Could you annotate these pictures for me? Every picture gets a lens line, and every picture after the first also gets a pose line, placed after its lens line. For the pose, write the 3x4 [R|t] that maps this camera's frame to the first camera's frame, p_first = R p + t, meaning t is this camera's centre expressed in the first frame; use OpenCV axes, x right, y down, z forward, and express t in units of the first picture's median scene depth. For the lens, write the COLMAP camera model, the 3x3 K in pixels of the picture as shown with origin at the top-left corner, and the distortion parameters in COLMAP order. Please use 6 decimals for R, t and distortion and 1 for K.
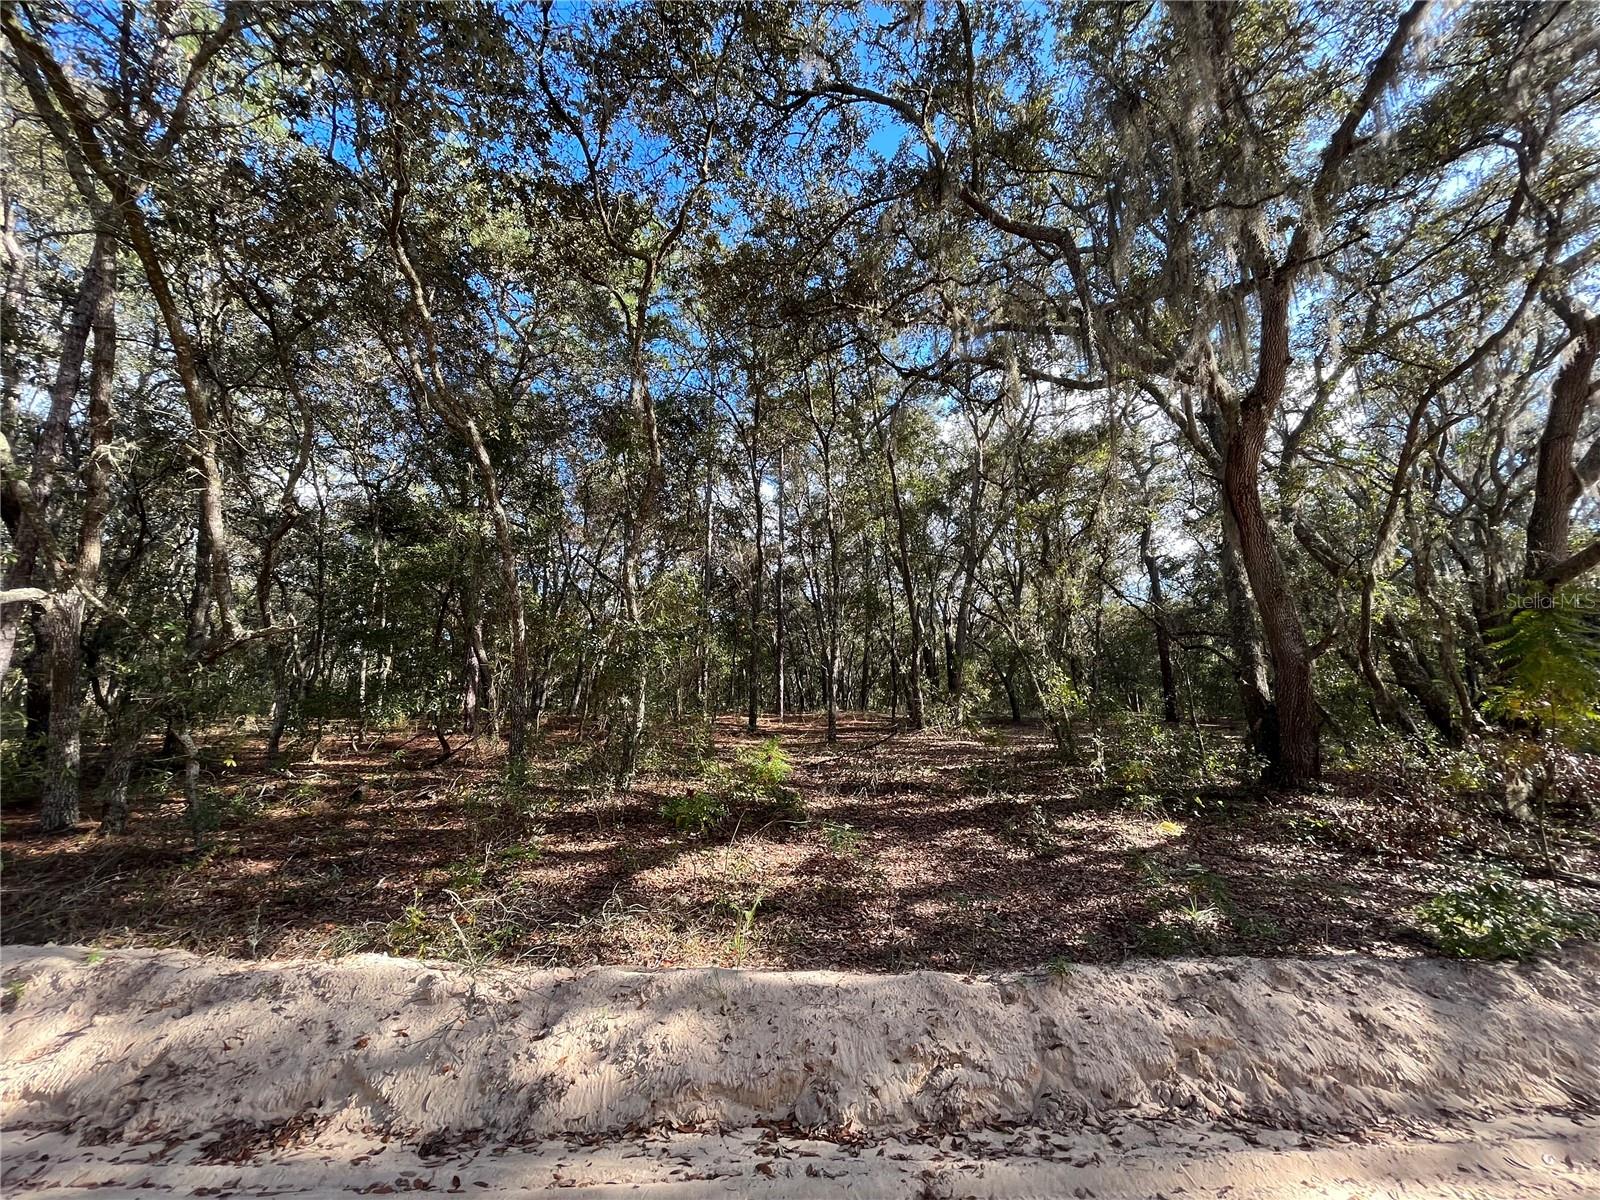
lens RADIAL K [[642.7, 0, 799.6], [0, 642.7, 600.5], [0, 0, 1]] dist [-0.000699, 0.000008]
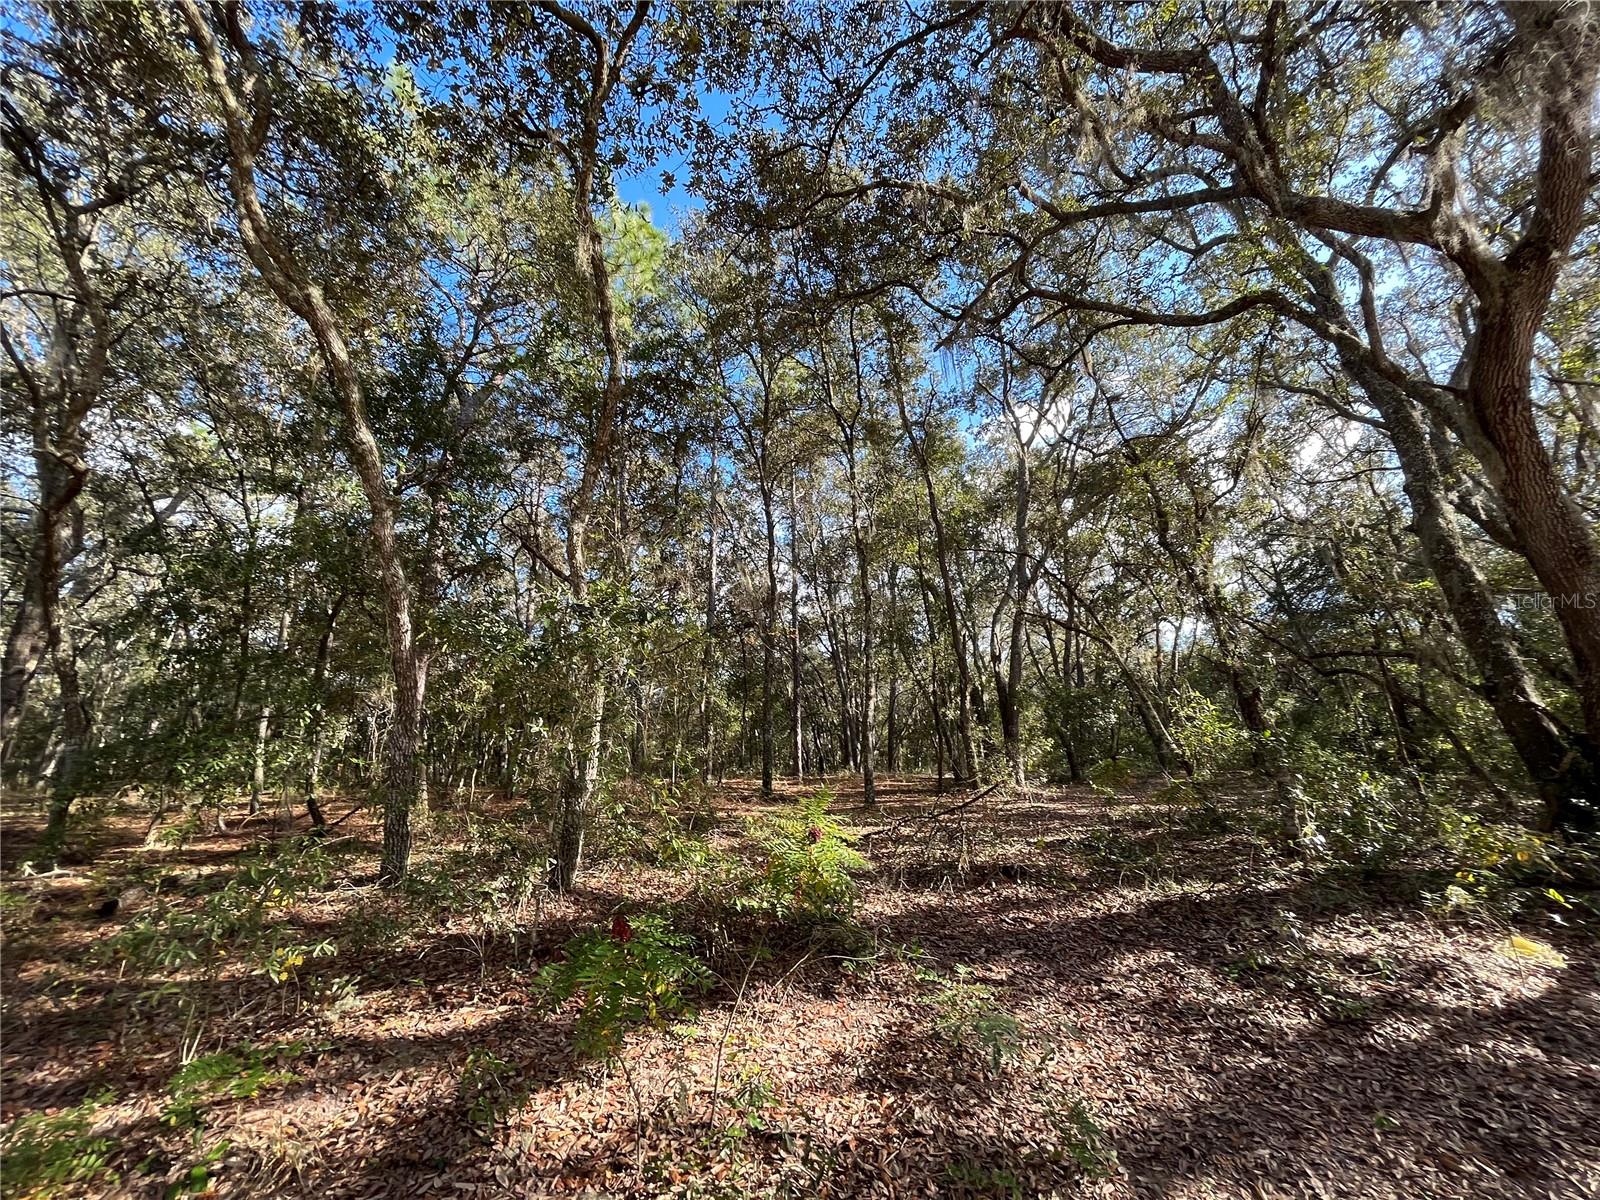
lens RADIAL K [[642.7, 0, 800.0], [0, 642.7, 599.3], [0, 0, 1]] dist [-0.000699, 0.000008]
pose [[0.999623, -0.022767, -0.015339, -0.027325], [0.021095, 0.994610, -0.101519, 0.080623], [0.017567, 0.101157, 0.994715, 0.338853]]
